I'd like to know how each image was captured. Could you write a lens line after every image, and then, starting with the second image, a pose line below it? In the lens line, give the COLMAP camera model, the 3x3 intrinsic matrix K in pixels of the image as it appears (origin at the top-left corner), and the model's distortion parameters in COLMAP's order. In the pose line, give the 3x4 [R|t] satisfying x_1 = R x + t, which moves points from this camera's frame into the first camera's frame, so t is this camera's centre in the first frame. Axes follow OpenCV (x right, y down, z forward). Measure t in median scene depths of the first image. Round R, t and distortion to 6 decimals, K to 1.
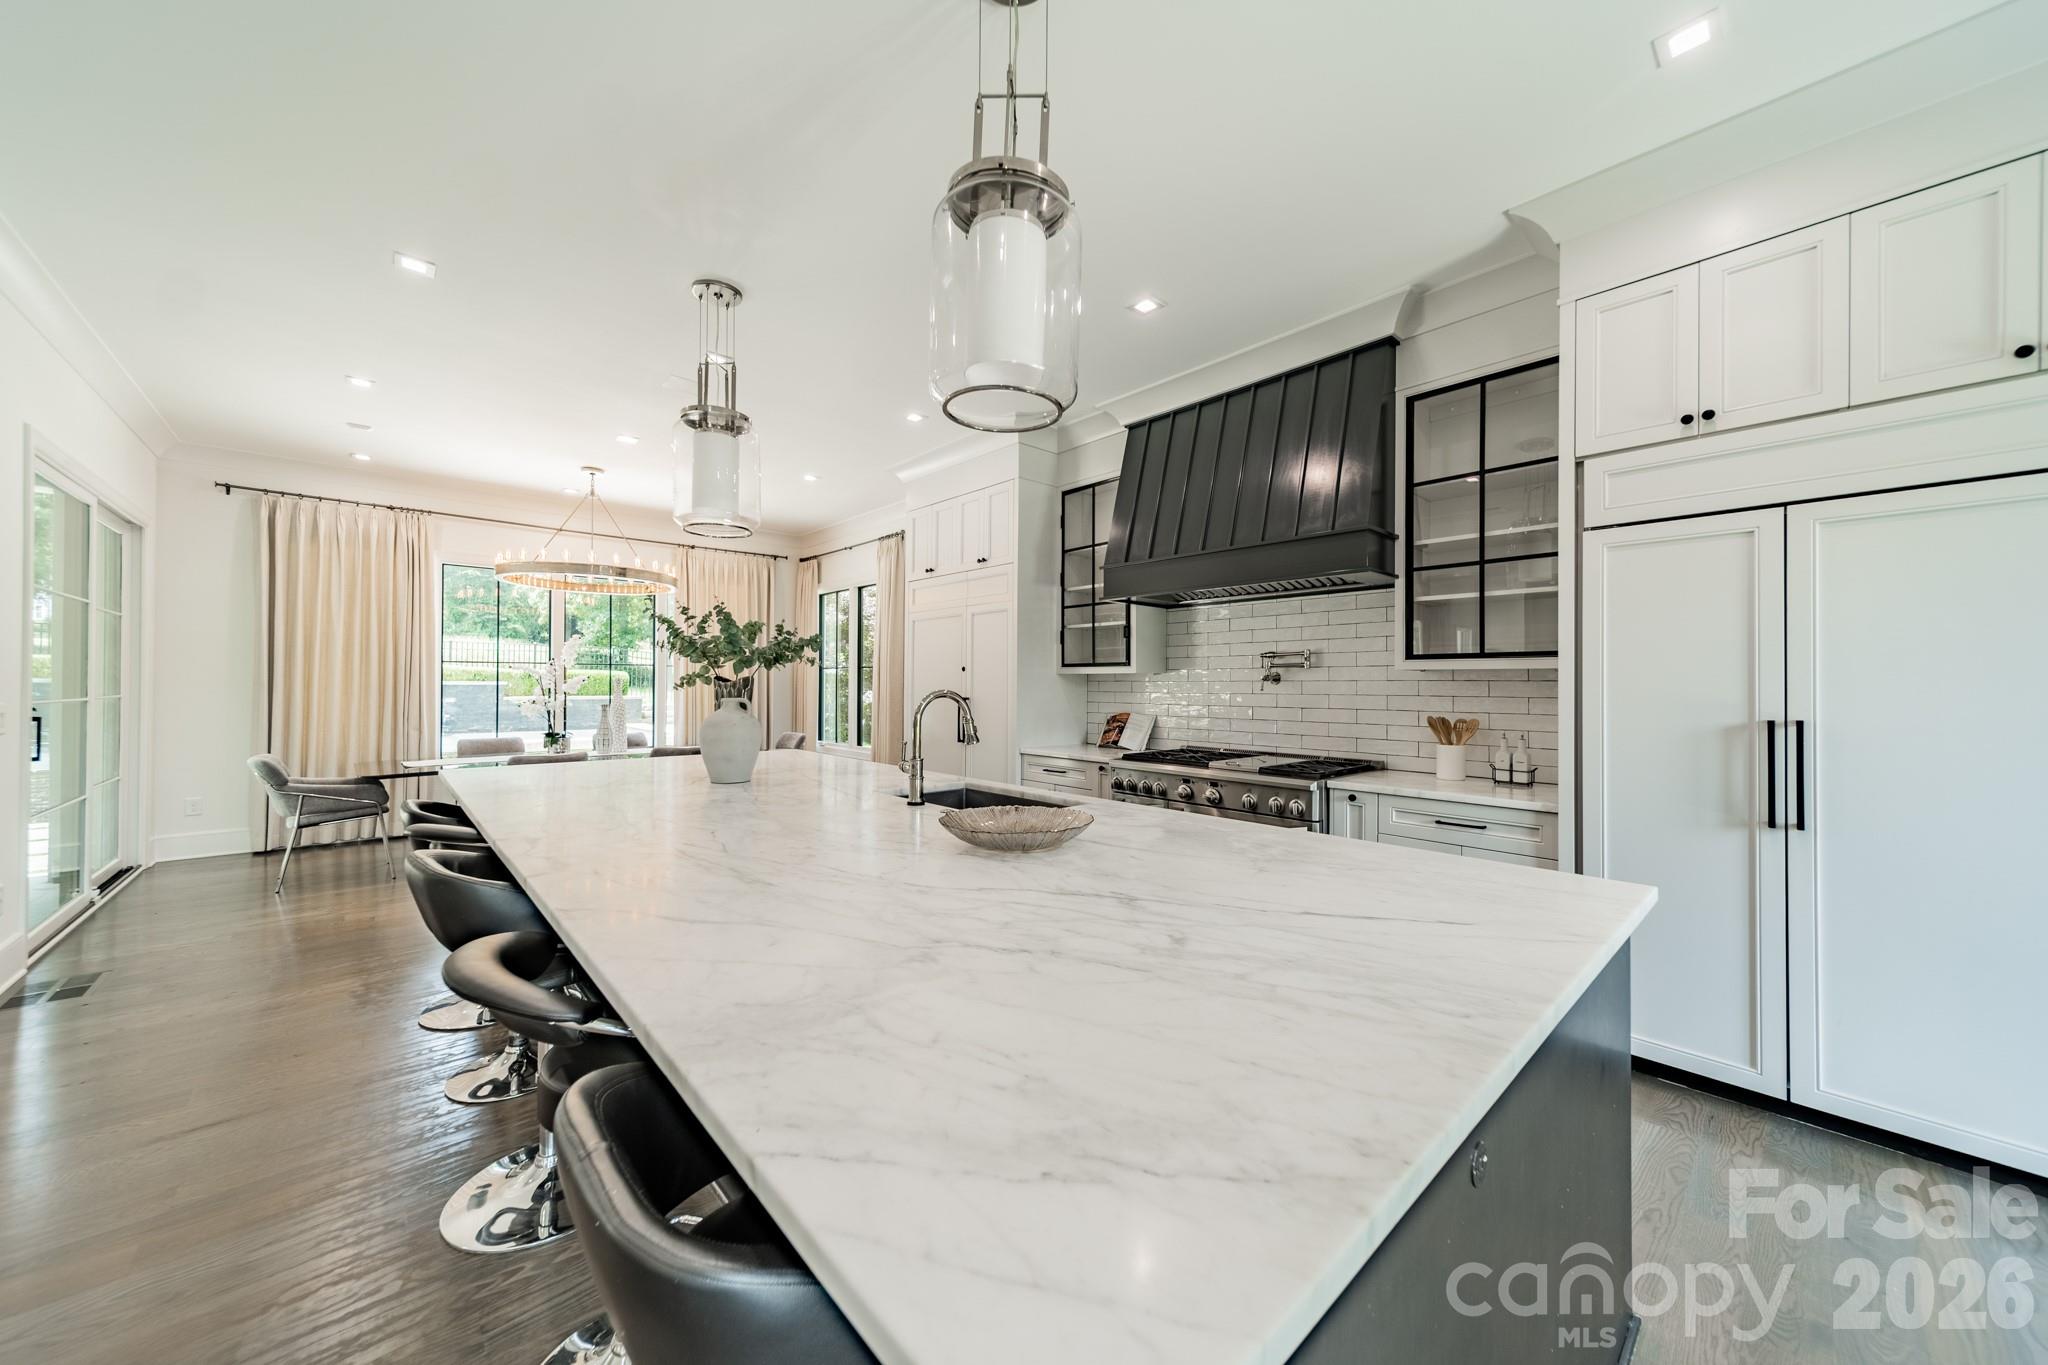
lens RADIAL K [[724.3, 0, 1028.8], [0, 724.3, 679.7], [0, 0, 1]] dist [0.008356, -0.000043]
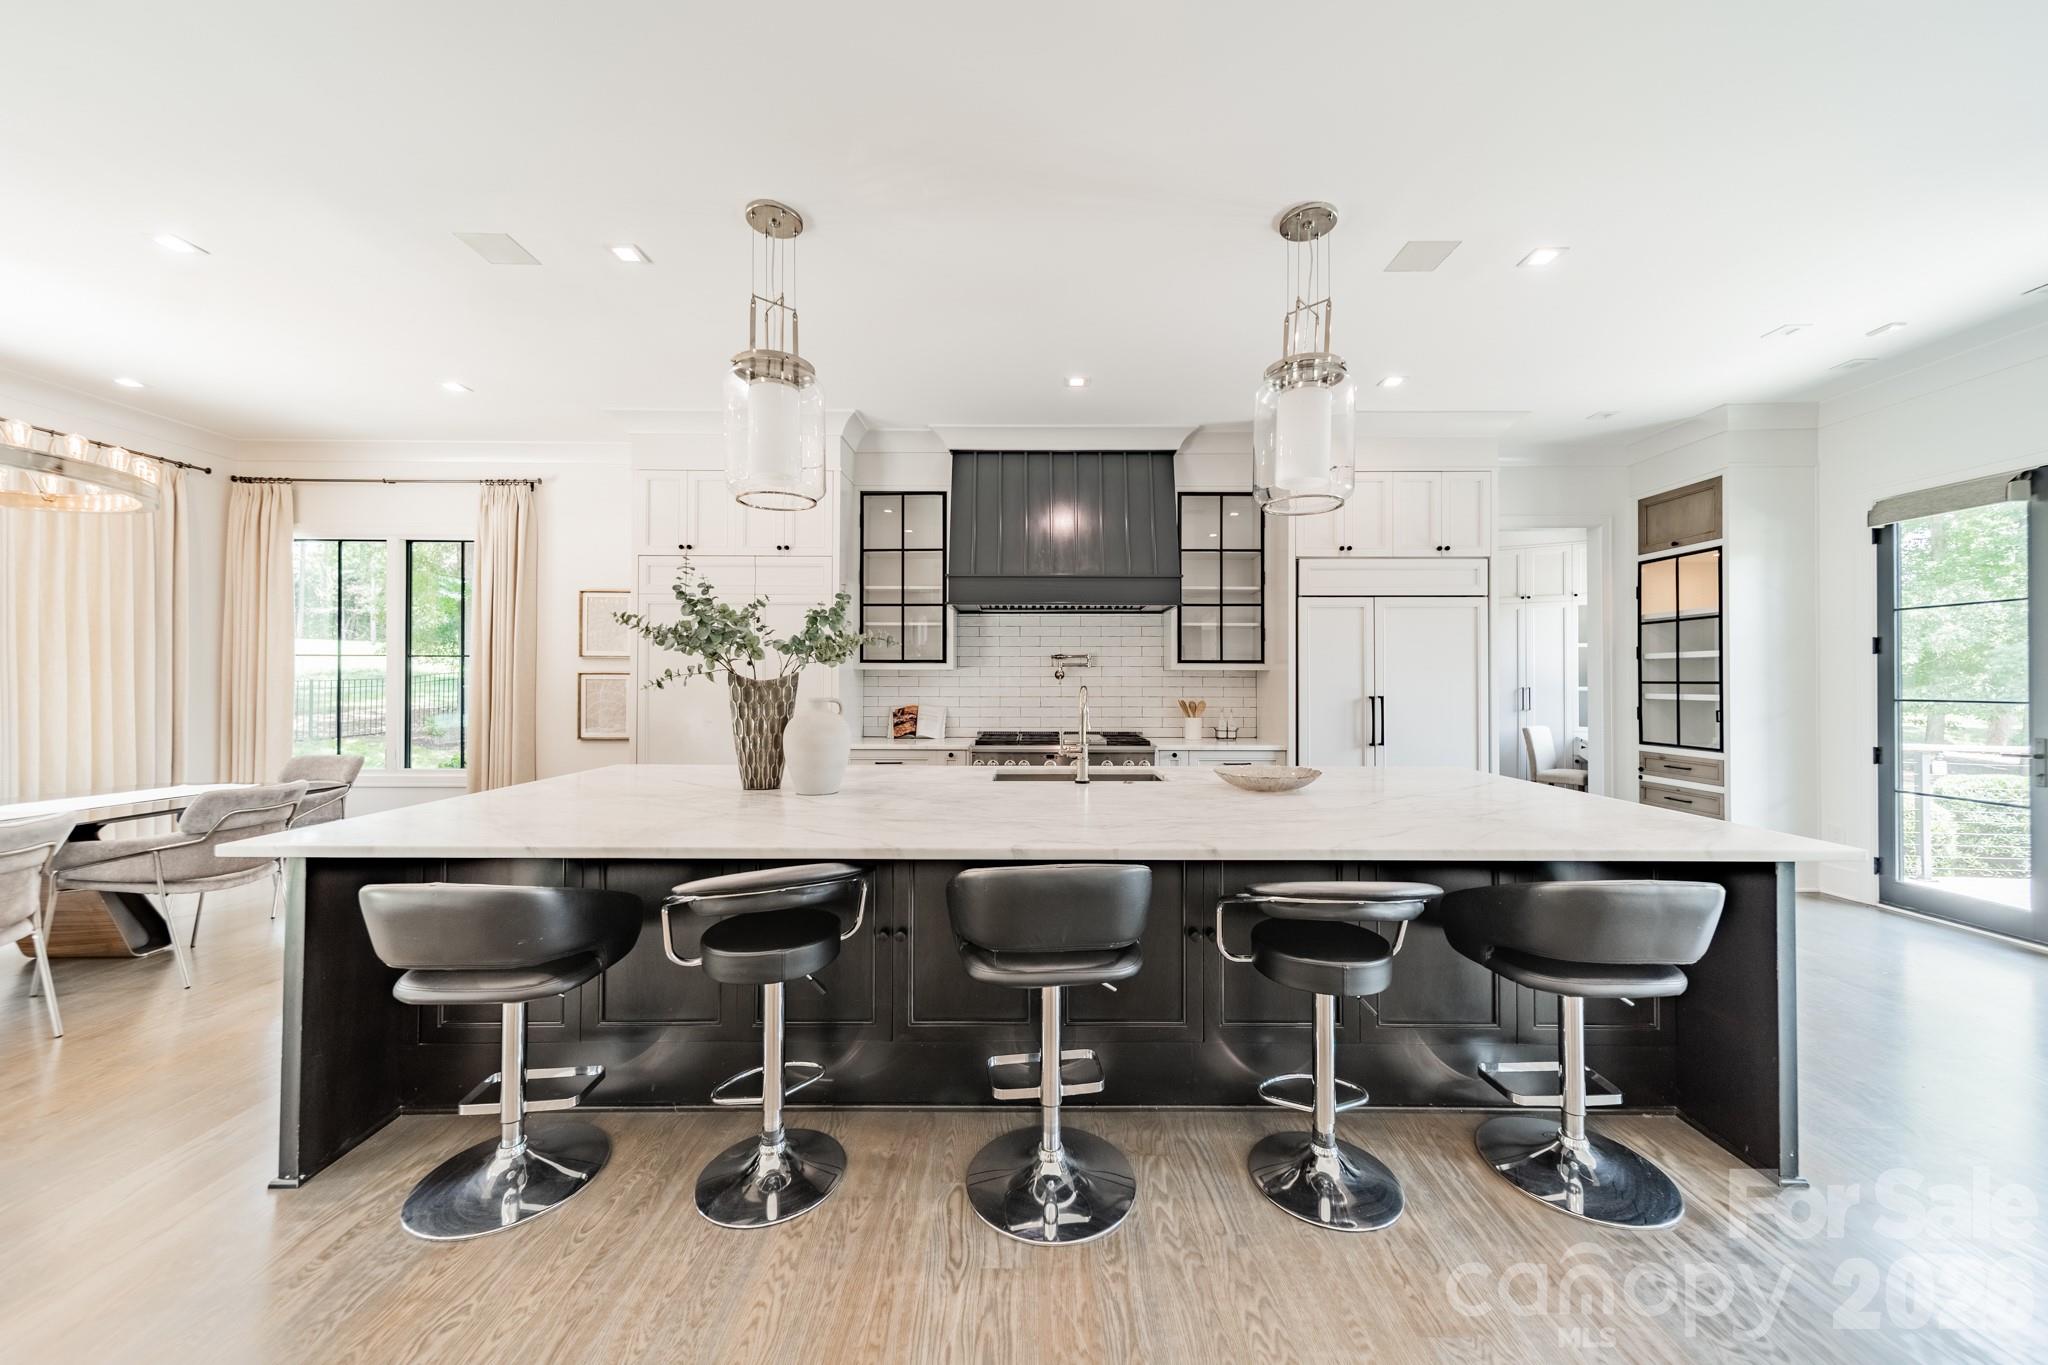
lens RADIAL K [[724.3, 0, 1030.9], [0, 724.3, 673.5], [0, 0, 1]] dist [0.008356, -0.000043]
pose [[0.676498, 0.007096, 0.736410, -0.735782], [-0.004784, 0.999975, -0.005240, 0.003270], [-0.736429, 0.000022, 0.676515, 0.175930]]
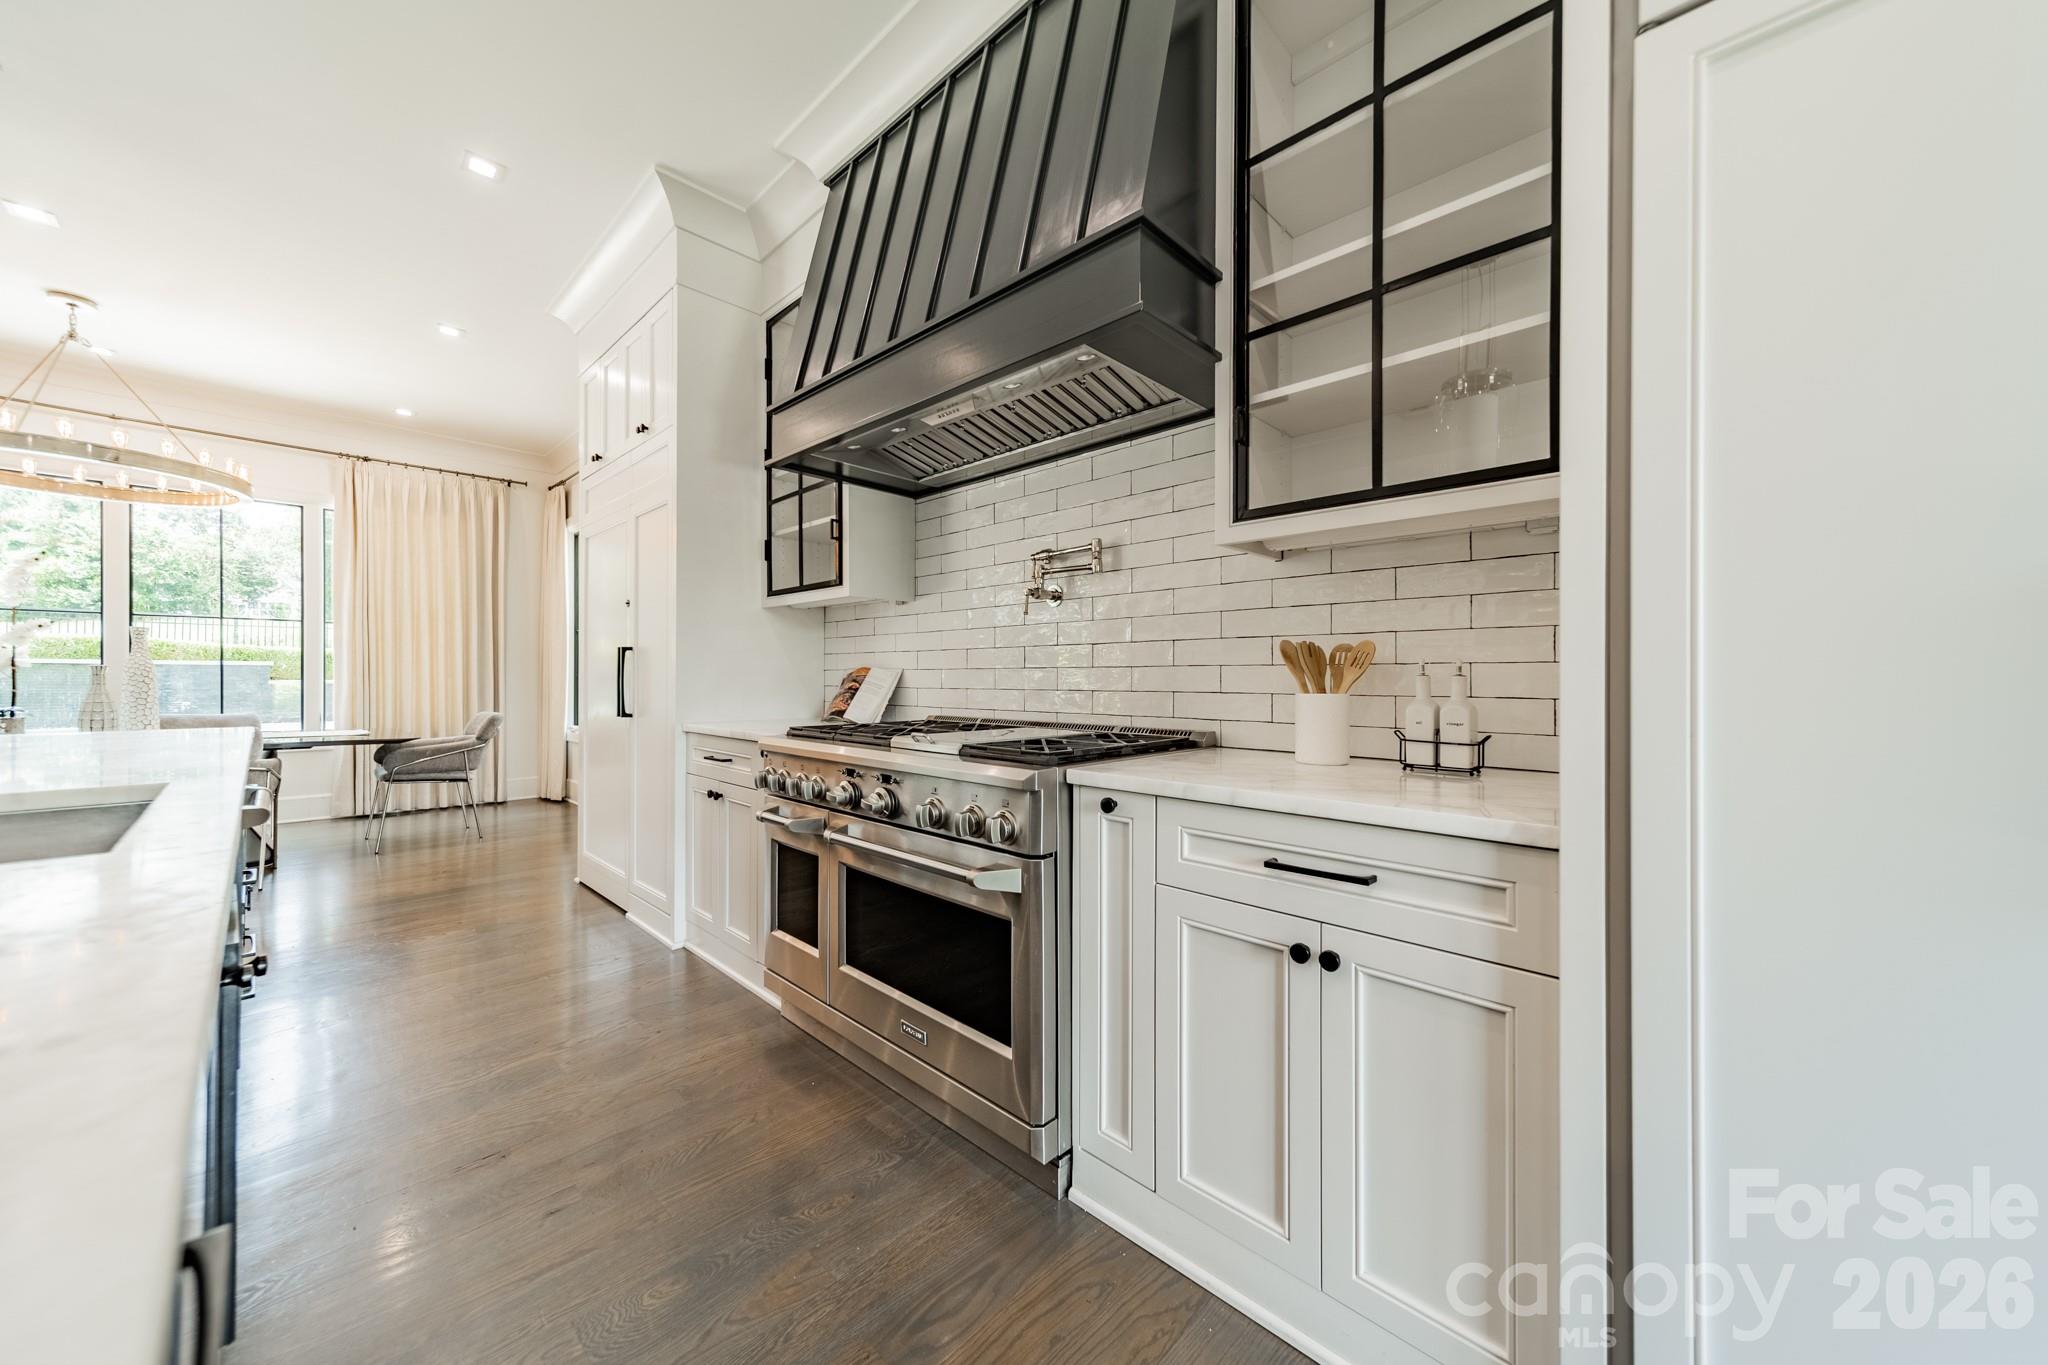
lens RADIAL K [[724.3, 0, 1030.2], [0, 724.3, 676.5], [0, 0, 1]] dist [0.008356, -0.000043]
pose [[0.997387, -0.002756, 0.072195, 0.311534], [0.002265, 0.999974, 0.006870, 0.066566], [-0.072212, -0.006688, 0.997367, 0.467198]]
